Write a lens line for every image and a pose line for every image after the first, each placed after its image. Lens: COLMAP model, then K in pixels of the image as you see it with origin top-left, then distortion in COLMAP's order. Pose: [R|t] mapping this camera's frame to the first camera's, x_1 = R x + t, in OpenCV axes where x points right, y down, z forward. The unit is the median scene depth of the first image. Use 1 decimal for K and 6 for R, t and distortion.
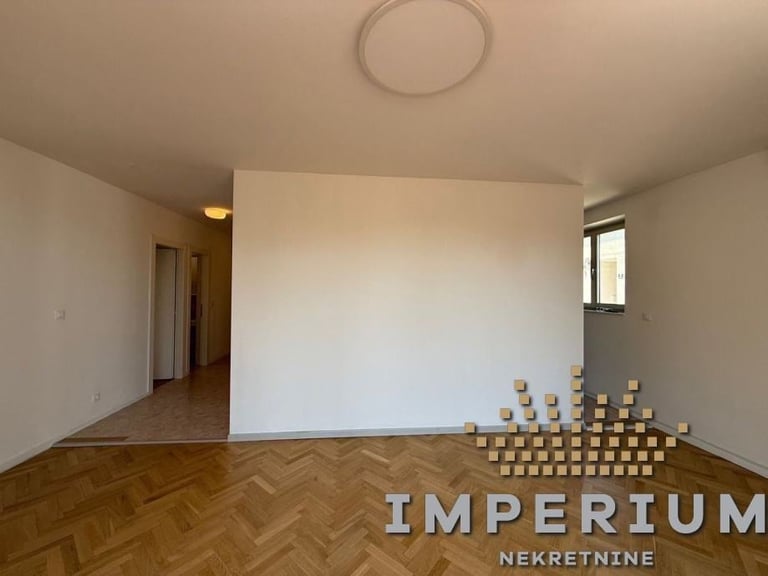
lens RADIAL K [[308.2, 0, 383.3], [0, 308.2, 285.5], [0, 0, 1]] dist [-0.001518, -0.000100]
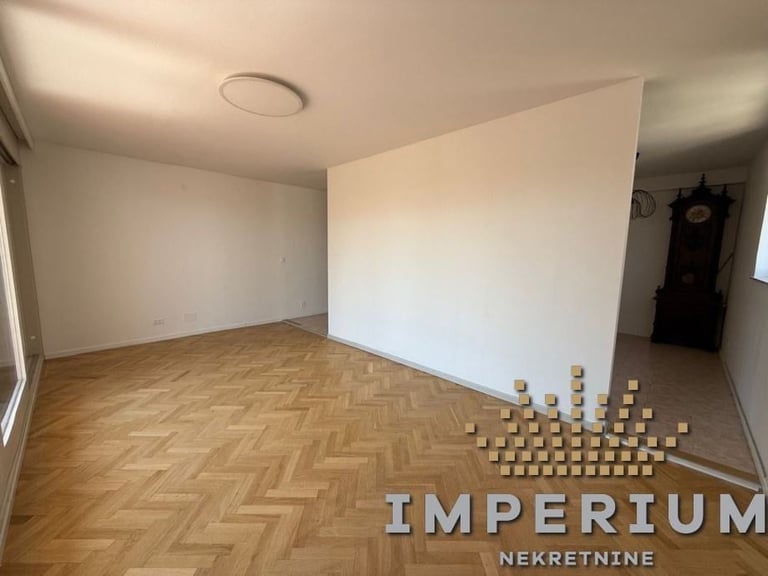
lens RADIAL K [[303.1, 0, 383.6], [0, 303.1, 285.4], [0, 0, 1]] dist [-0.001664, -0.000184]
pose [[0.649785, 0.085762, -0.755264, 0.921320], [0.000707, 0.993546, 0.113428, 0.032682], [0.760117, -0.074238, 0.645531, 0.180479]]
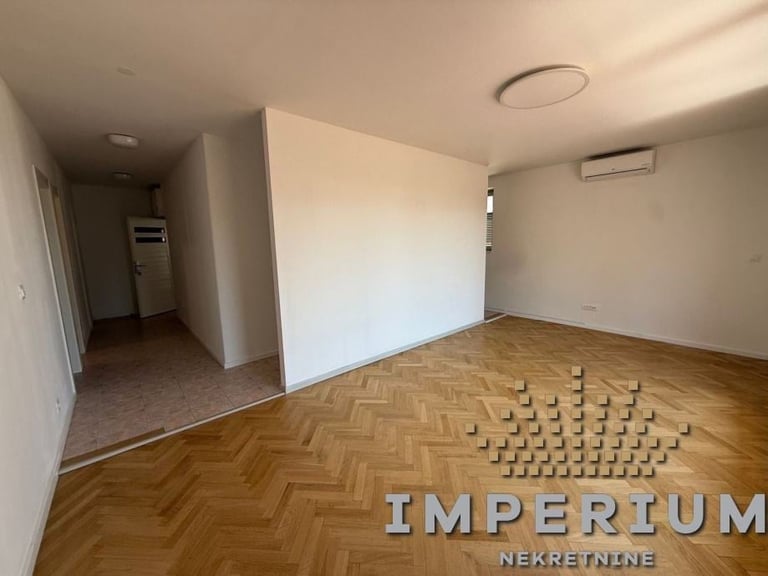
lens RADIAL K [[308.2, 0, 383.3], [0, 308.2, 285.5], [0, 0, 1]] dist [-0.001518, -0.000100]
pose [[0.807699, -0.114234, 0.578423, -0.788214], [0.022291, 0.986266, 0.163653, -0.008280], [-0.589174, -0.119289, 0.799152, 0.035554]]
